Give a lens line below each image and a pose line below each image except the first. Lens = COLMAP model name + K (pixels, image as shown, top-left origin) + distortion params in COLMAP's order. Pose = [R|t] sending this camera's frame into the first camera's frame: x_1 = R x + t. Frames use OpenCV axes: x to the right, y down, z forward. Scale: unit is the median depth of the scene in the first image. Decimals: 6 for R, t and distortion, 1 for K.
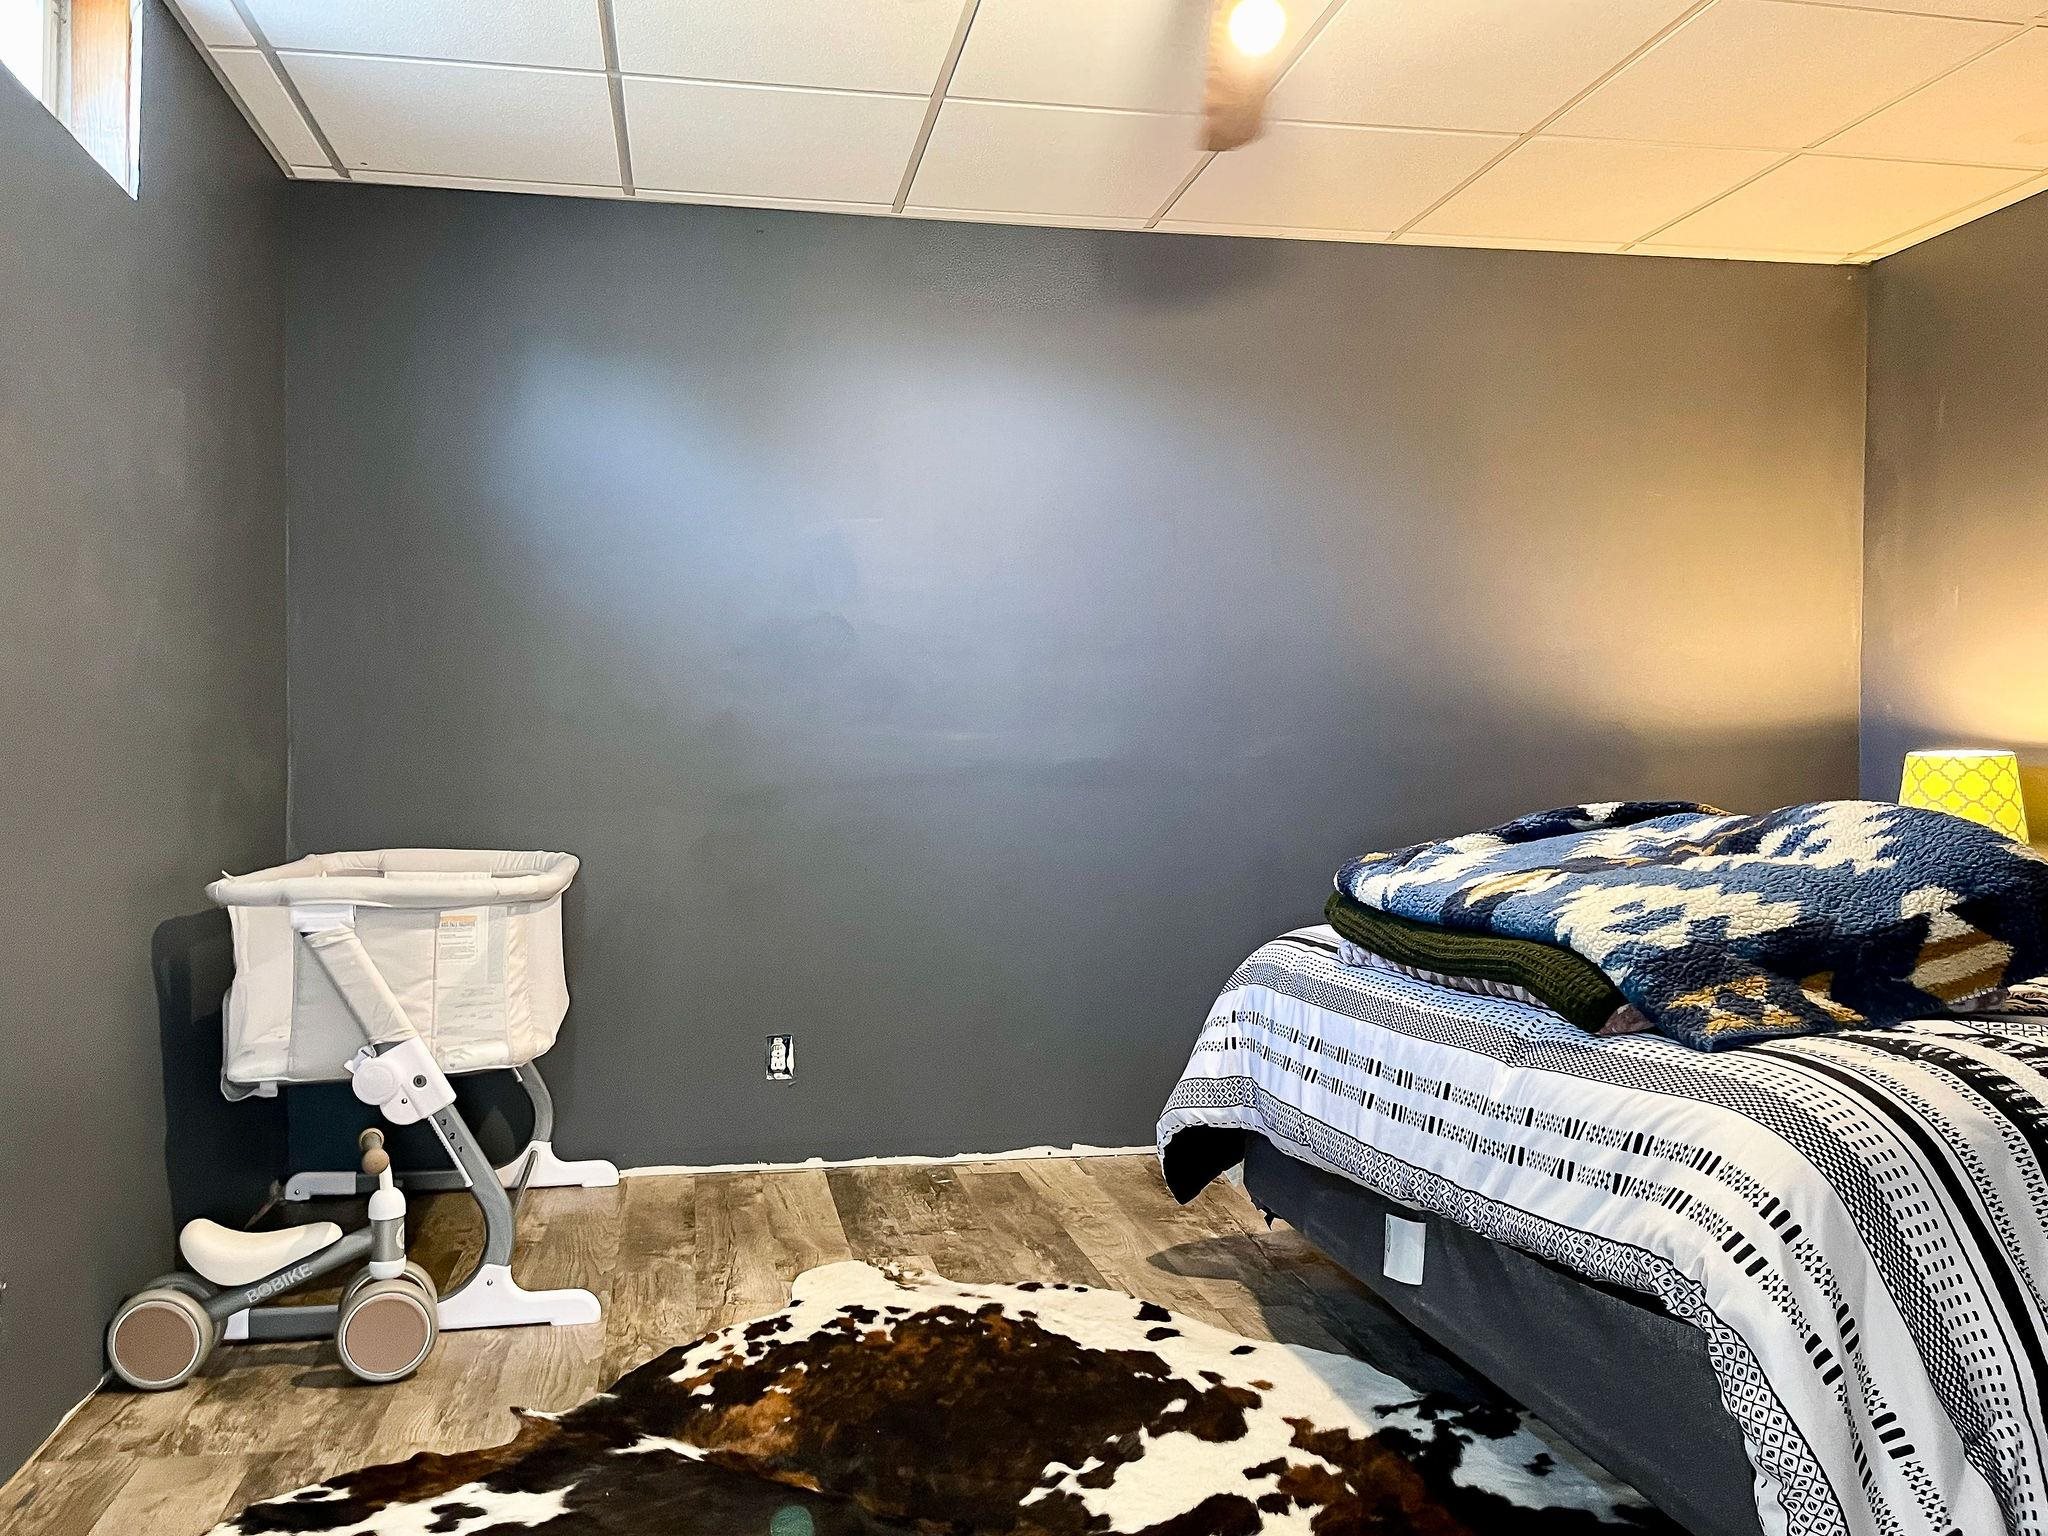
lens RADIAL K [[1538.4, 0, 1026.5], [0, 1538.4, 766.5], [0, 0, 1]] dist [0.060923, -0.049220]
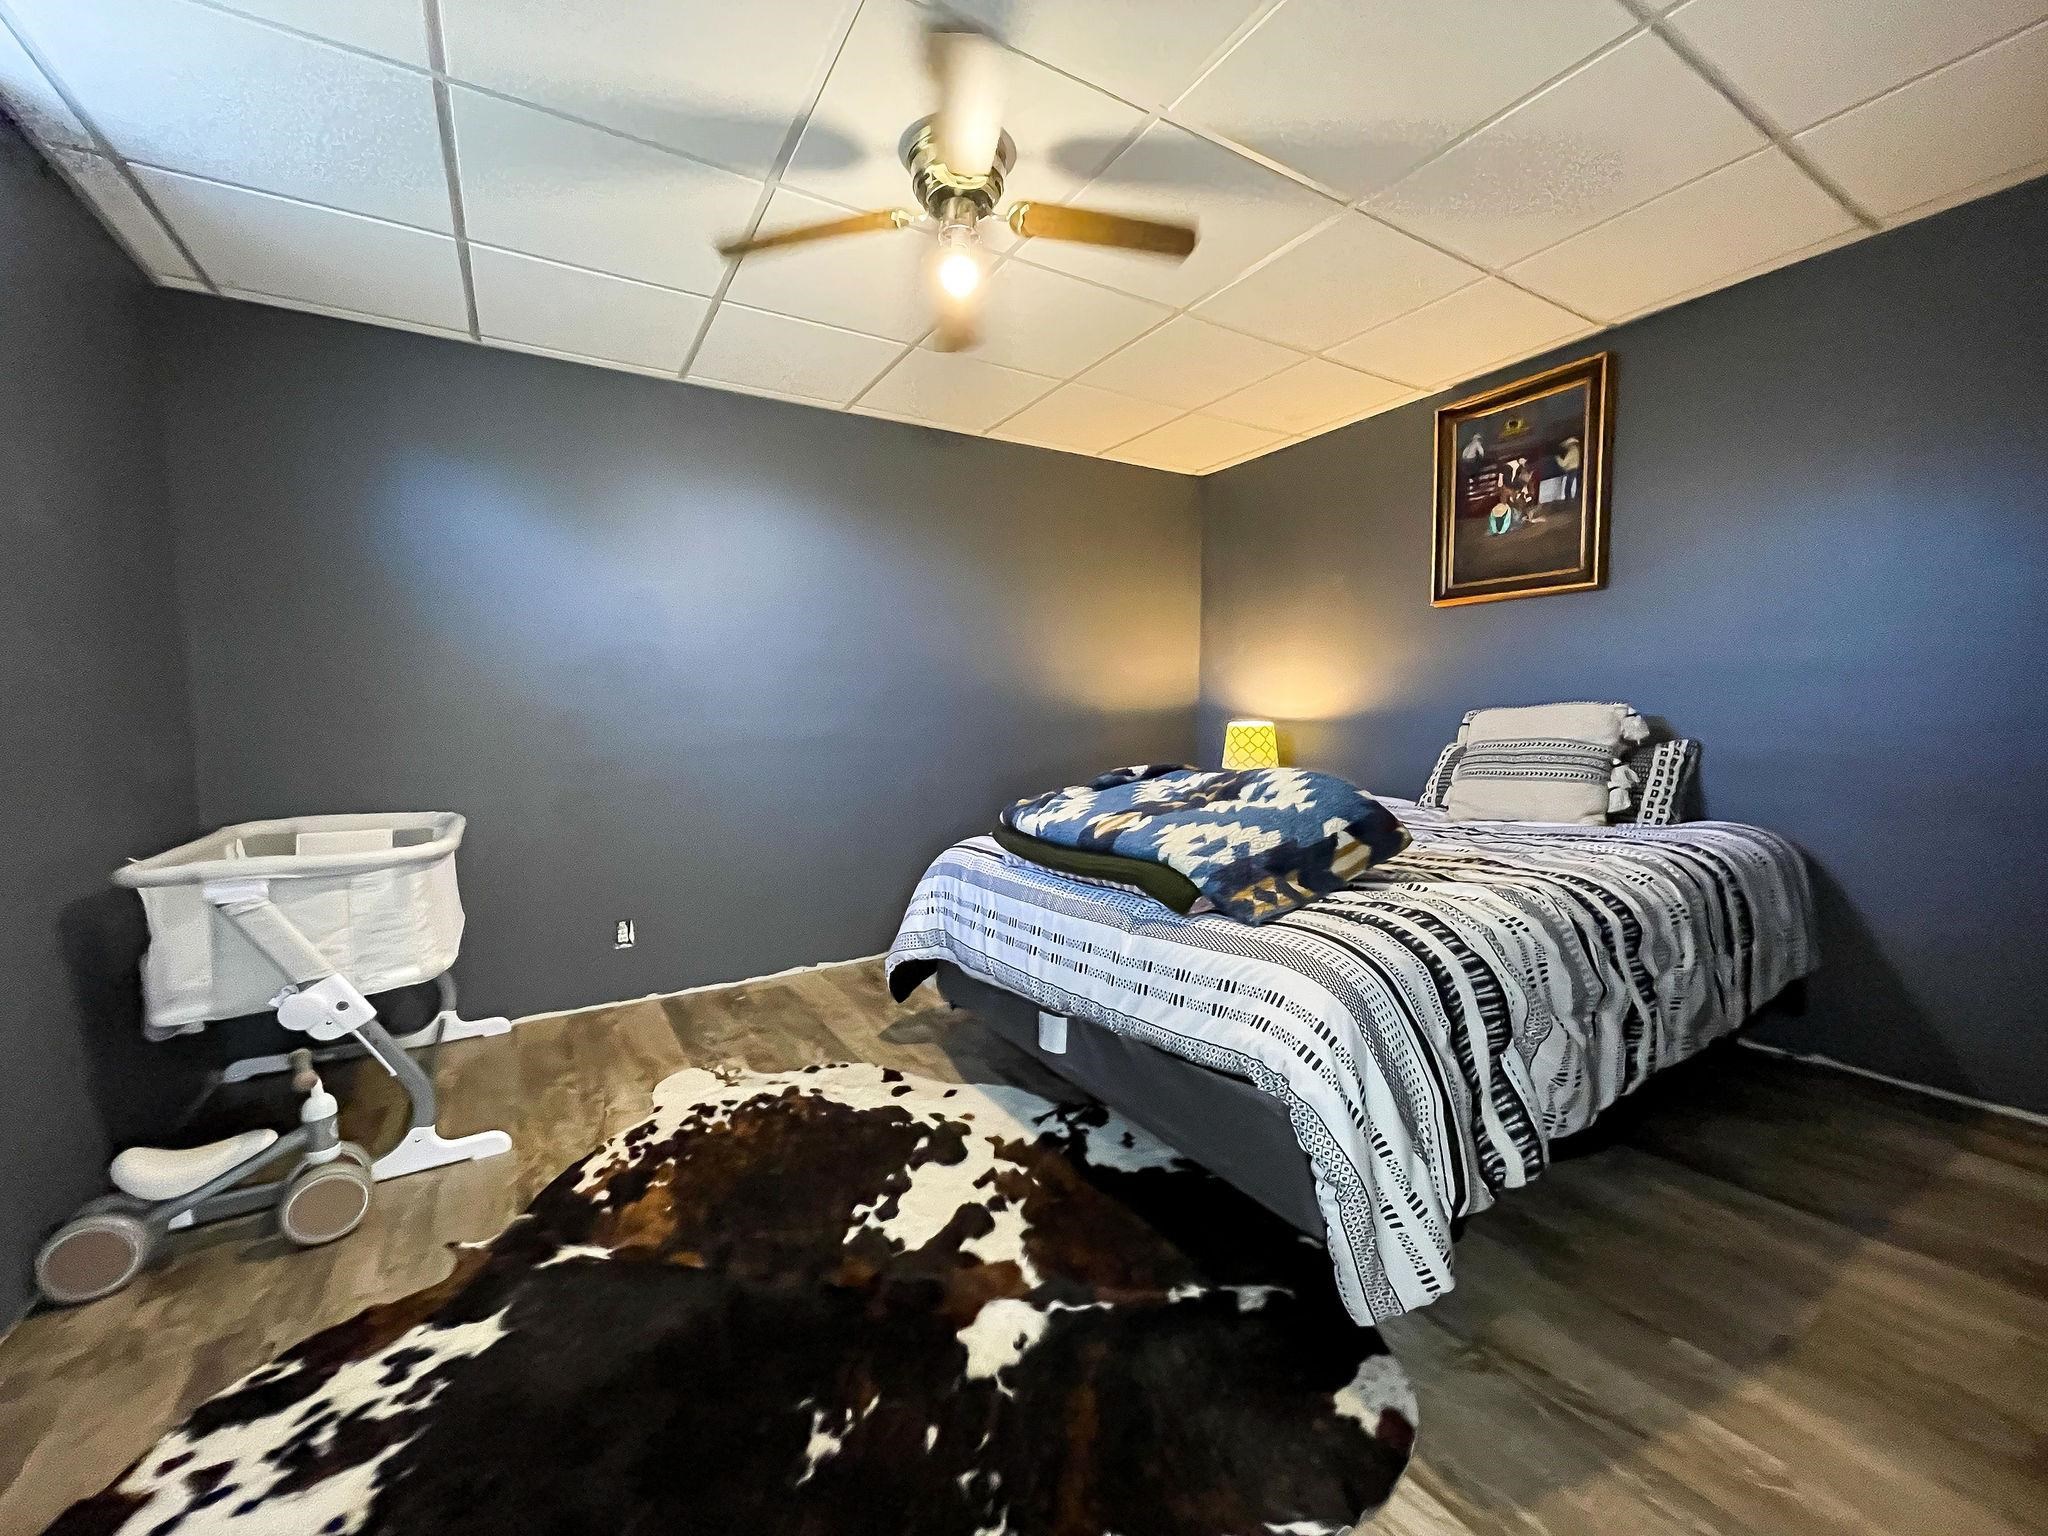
lens RADIAL K [[842.8, 0, 1065.5], [0, 842.8, 793.1], [0, 0, 1]] dist [0.000126, 0.002207]
pose [[0.940022, -0.036008, 0.339209, -0.052420], [0.009680, 0.996828, 0.078990, -0.028742], [-0.340978, -0.070969, 0.937389, 0.138647]]
